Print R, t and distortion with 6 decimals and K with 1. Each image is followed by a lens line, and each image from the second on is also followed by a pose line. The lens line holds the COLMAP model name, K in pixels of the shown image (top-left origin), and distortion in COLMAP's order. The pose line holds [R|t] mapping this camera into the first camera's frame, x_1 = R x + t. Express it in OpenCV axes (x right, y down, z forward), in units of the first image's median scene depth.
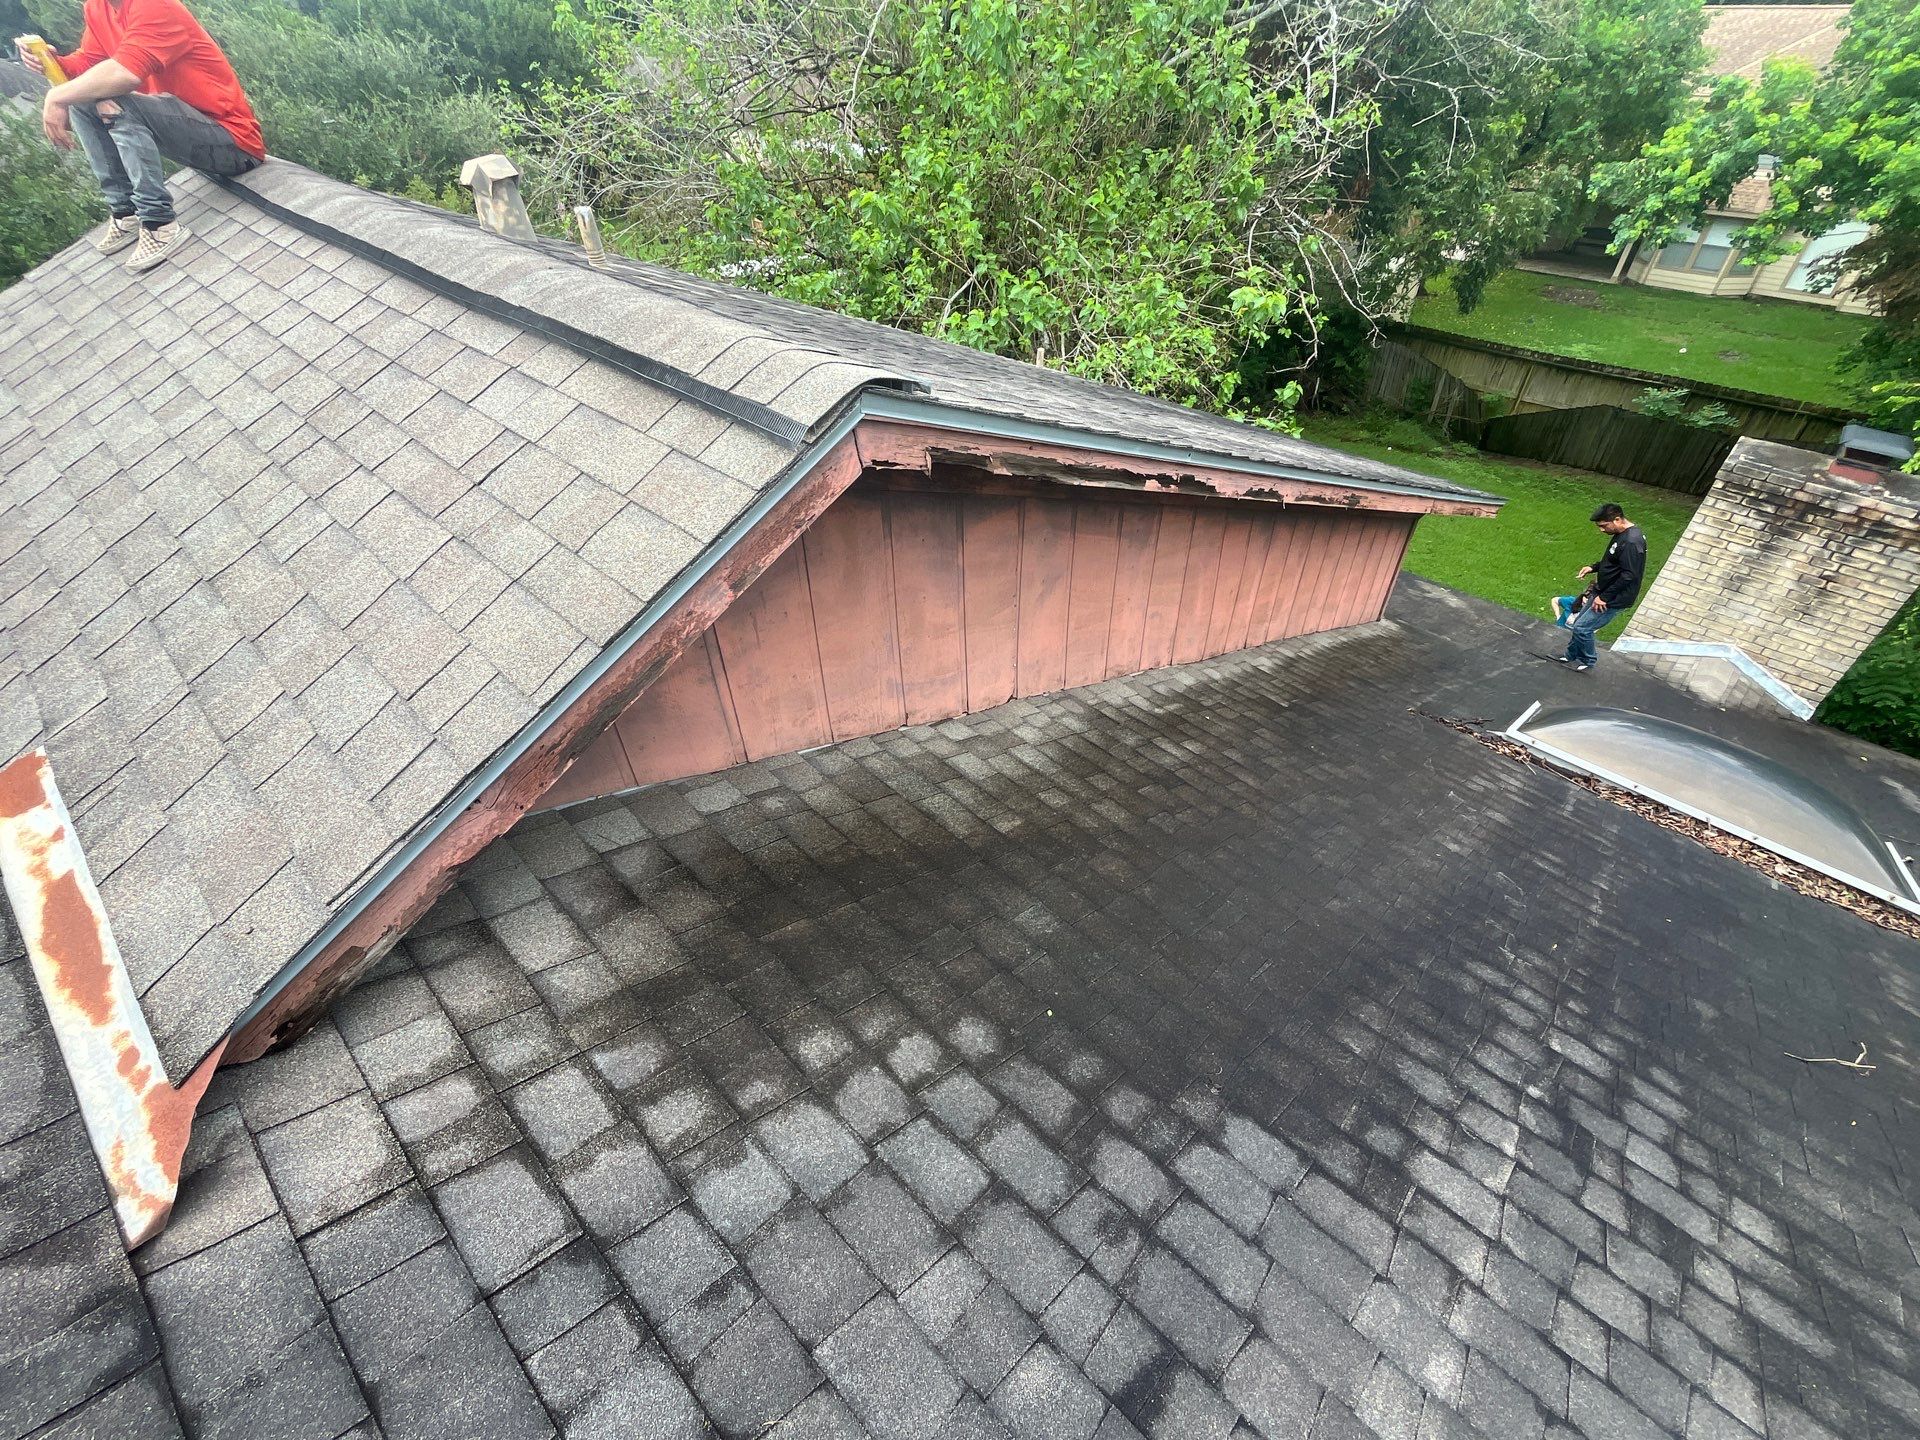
lens RADIAL K [[847.4, 0, 953.6], [0, 847.4, 724.9], [0, 0, 1]] dist [-0.002205, -0.000165]
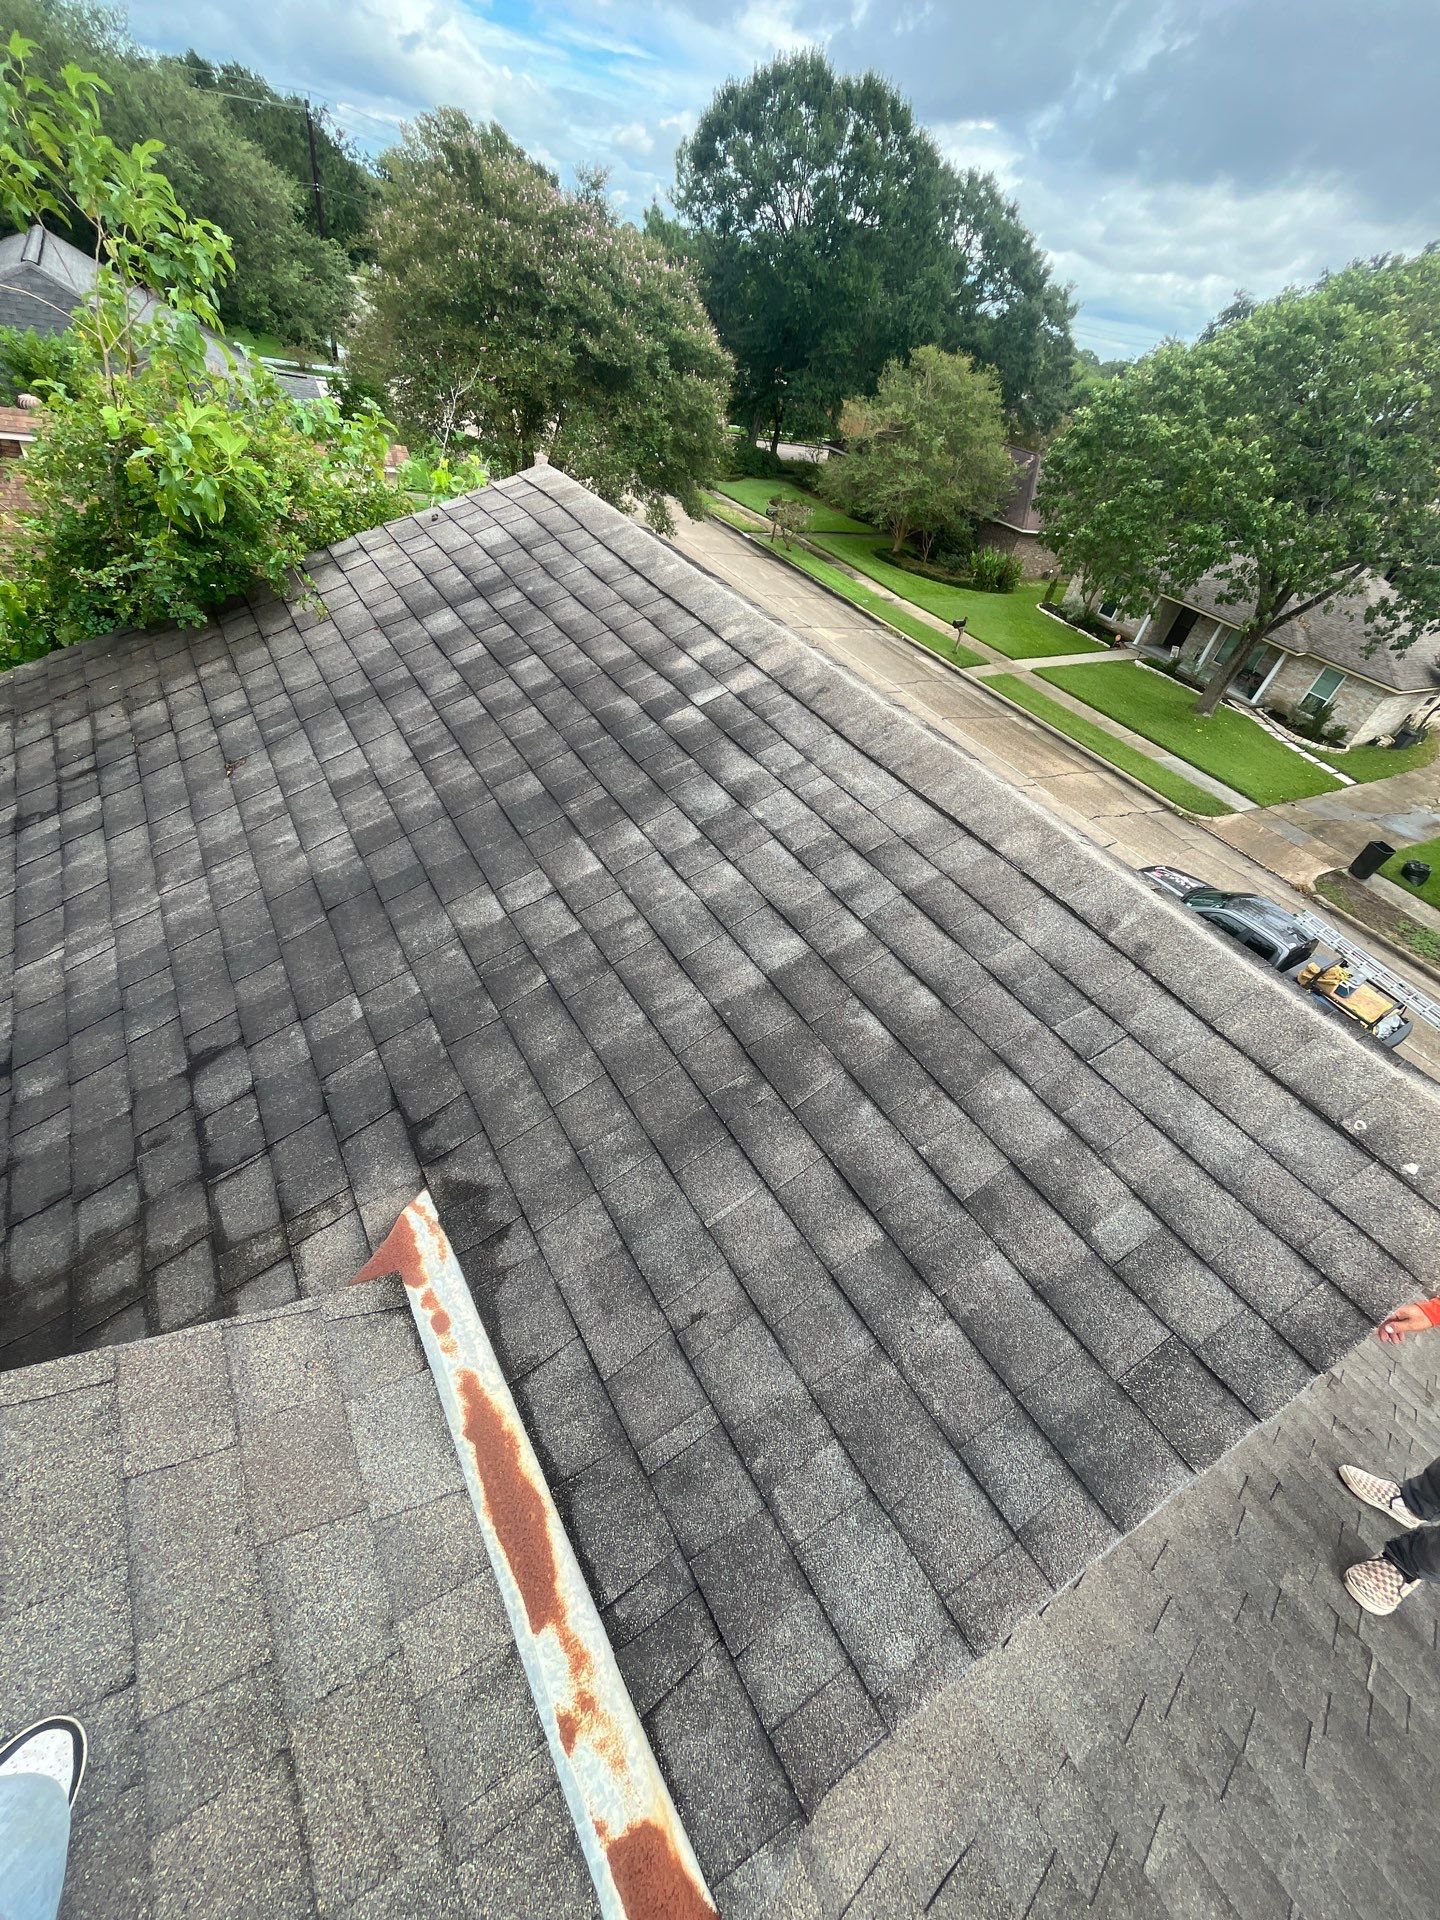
lens RADIAL K [[768.0, 0, 720.0], [0, 768.0, 960.0], [0, 0, 1]] dist [-0.003492, -0.000197]
pose [[-0.951672, -0.294100, 0.088463, -0.194280], [0.044187, 0.153927, 0.987094, -0.114324], [-0.303921, 0.943298, -0.133493, 0.078222]]
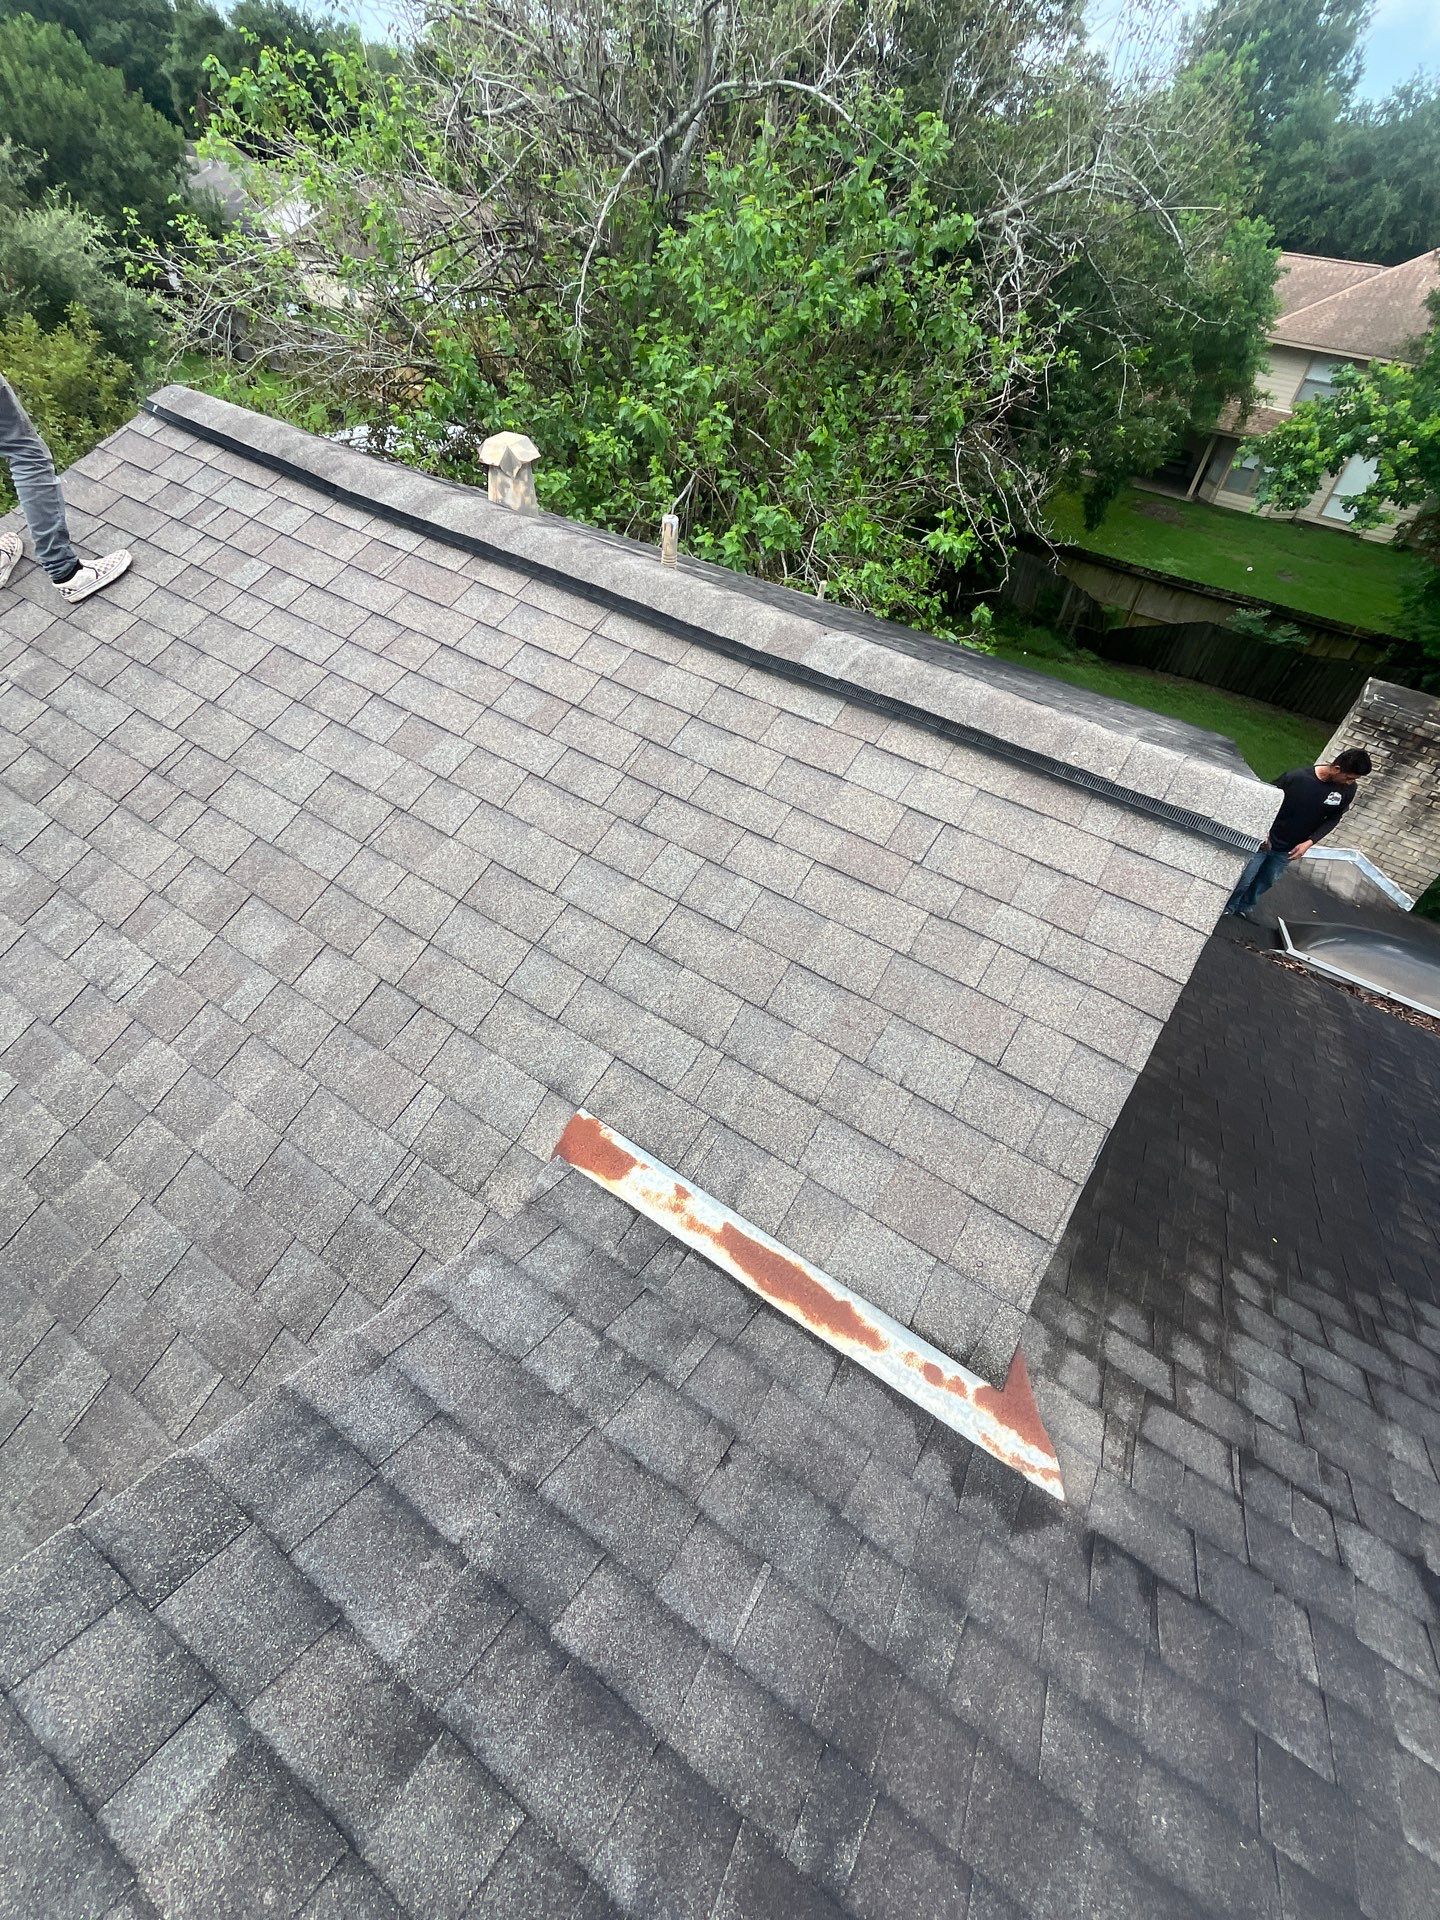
lens RADIAL K [[847.4, 0, 715.6], [0, 847.4, 954.0], [0, 0, 1]] dist [-0.002205, -0.000165]
pose [[0.981159, -0.040273, 0.188956, -0.226680], [0.028753, 0.997579, 0.063320, -0.050630], [-0.191049, -0.056694, 0.979942, -0.026522]]
